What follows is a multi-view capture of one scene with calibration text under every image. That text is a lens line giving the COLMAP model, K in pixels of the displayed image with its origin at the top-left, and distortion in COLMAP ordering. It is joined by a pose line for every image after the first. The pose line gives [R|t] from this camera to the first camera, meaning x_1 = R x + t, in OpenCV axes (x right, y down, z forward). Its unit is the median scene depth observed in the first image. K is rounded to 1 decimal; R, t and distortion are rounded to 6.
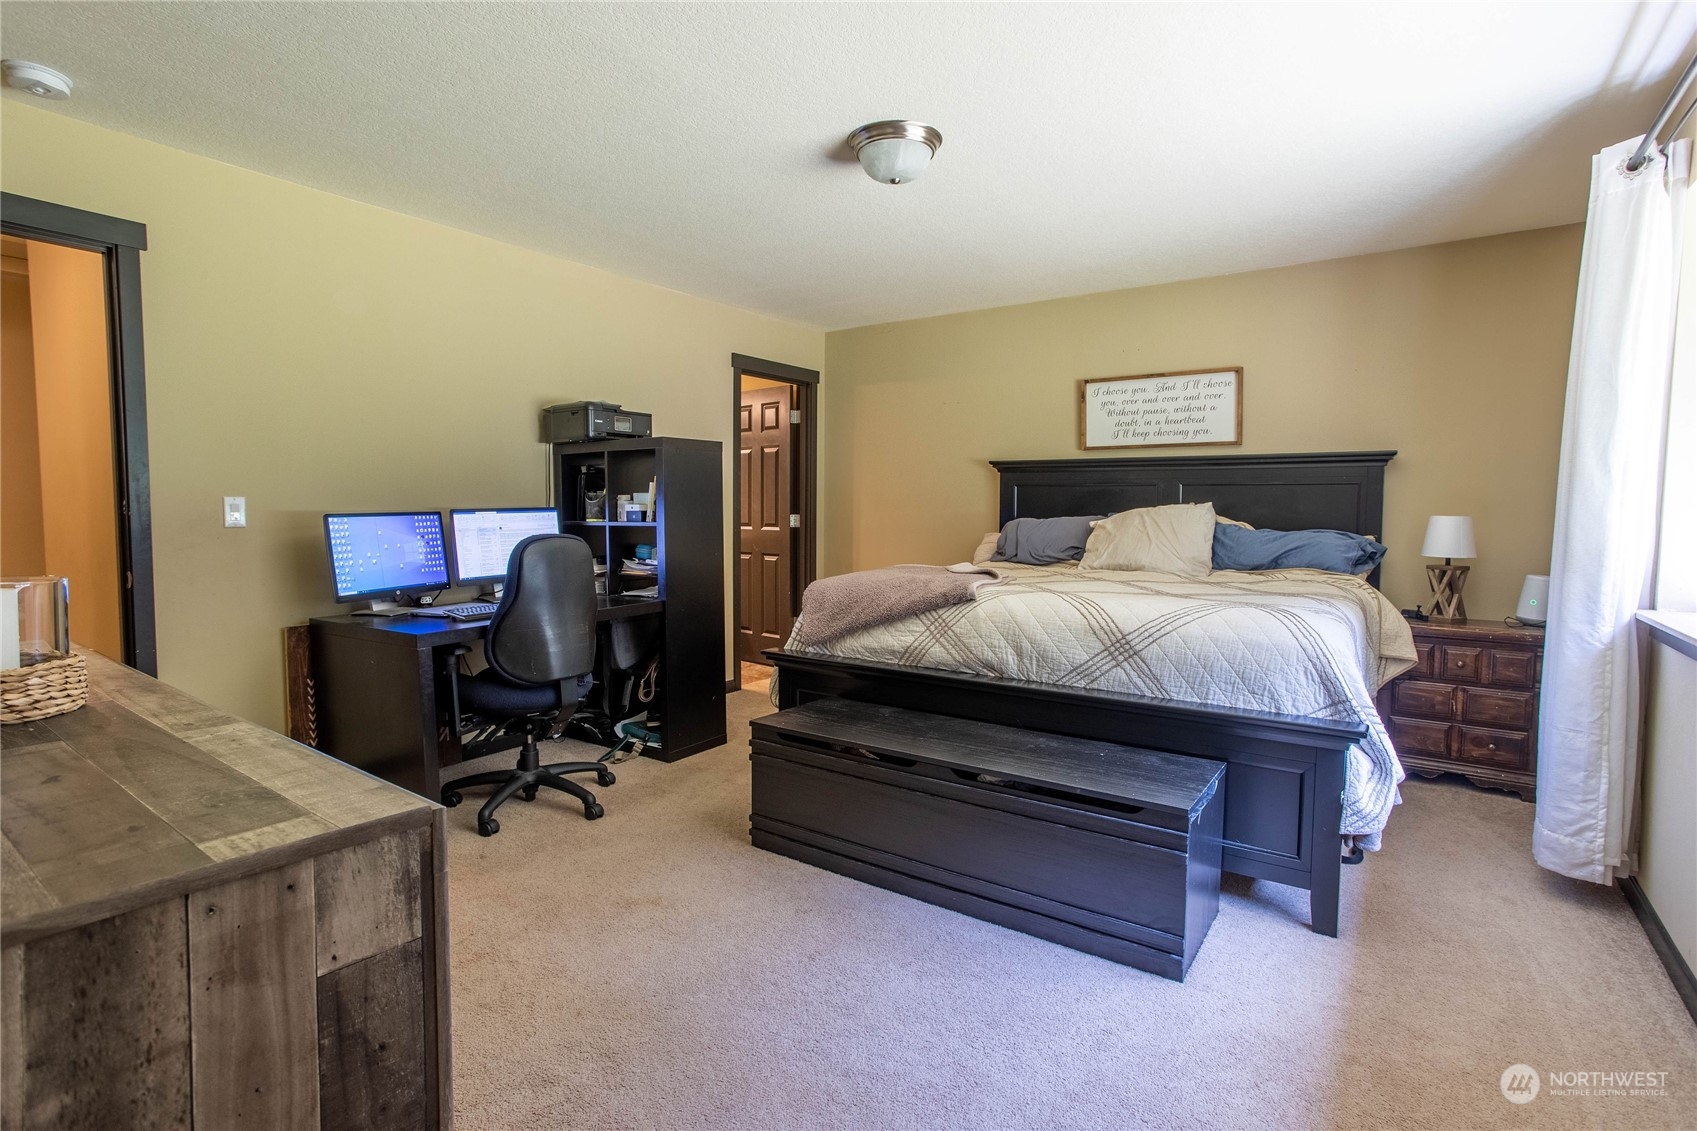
lens RADIAL K [[826.3, 0, 851.3], [0, 826.3, 563.8], [0, 0, 1]] dist [-0.000011, 0.000674]
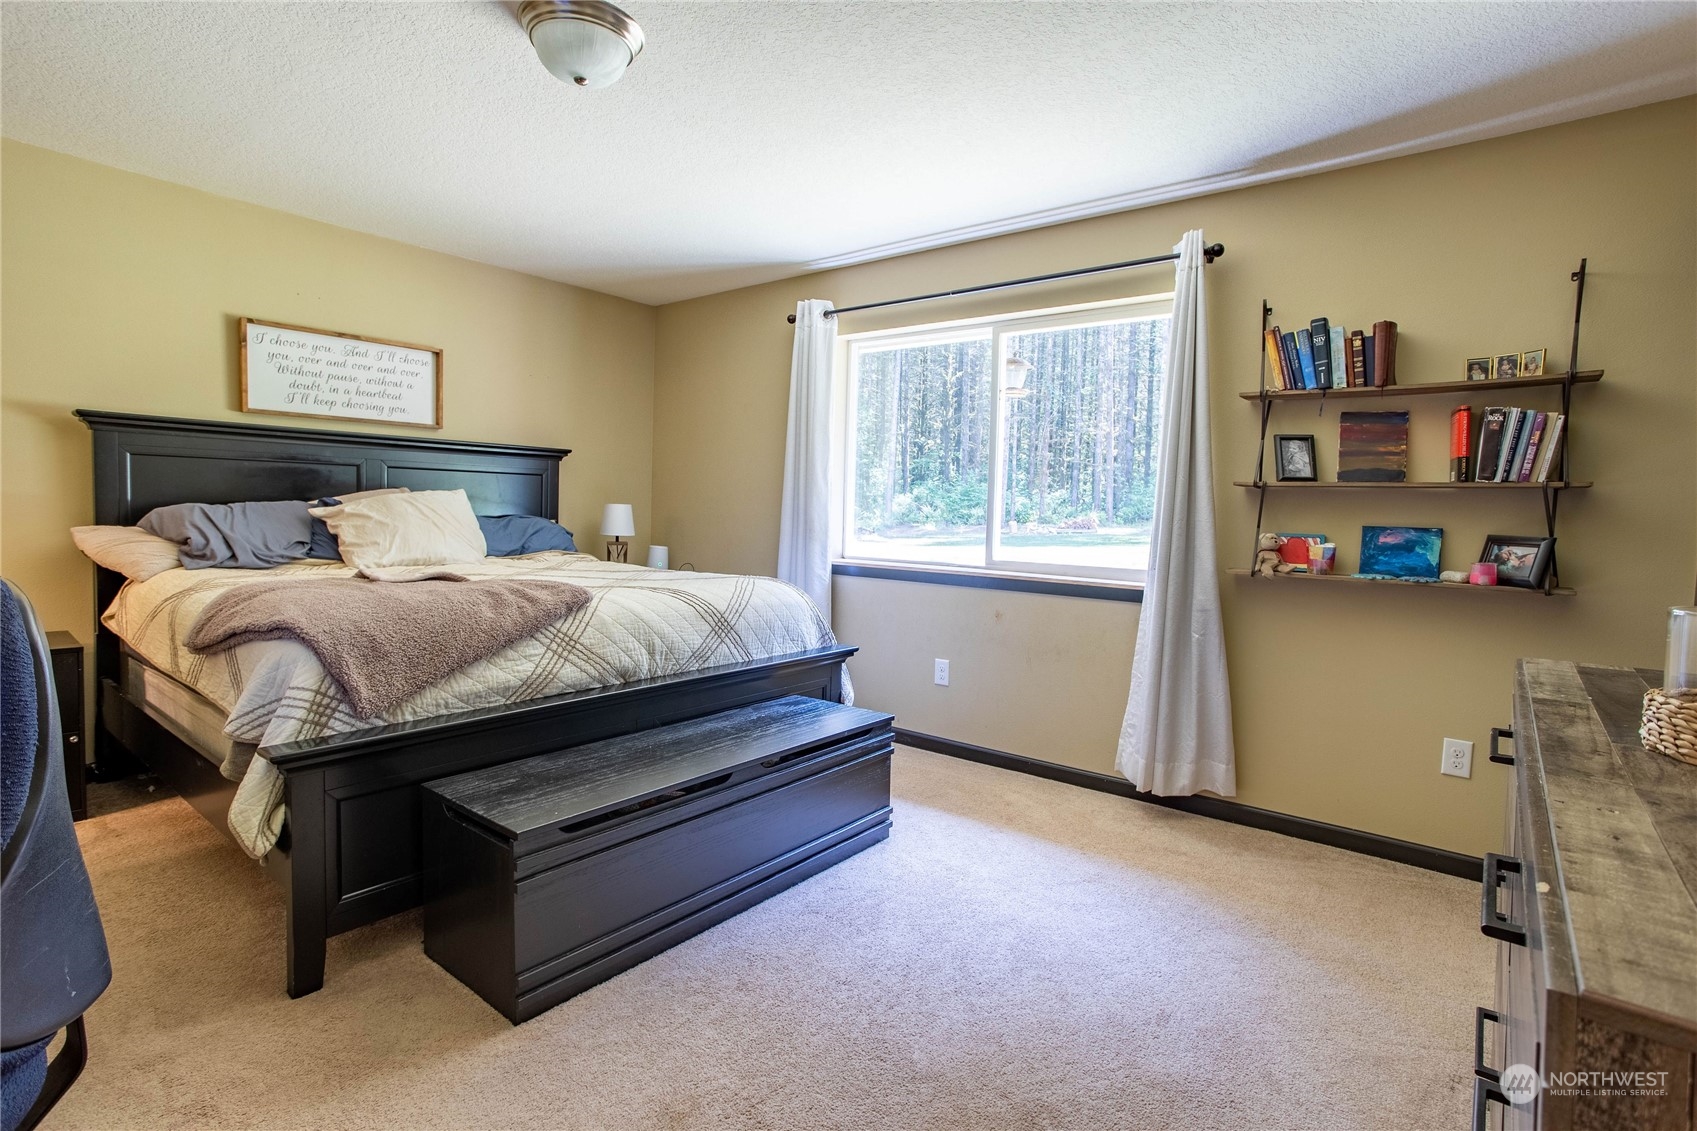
lens RADIAL K [[826.3, 0, 851.3], [0, 826.3, 559.3], [0, 0, 1]] dist [-0.000011, 0.000674]
pose [[0.074311, -0.066410, 0.995021, -0.524598], [0.042145, 0.997098, 0.063401, -0.035961], [-0.996344, 0.037224, 0.076894, 0.493947]]
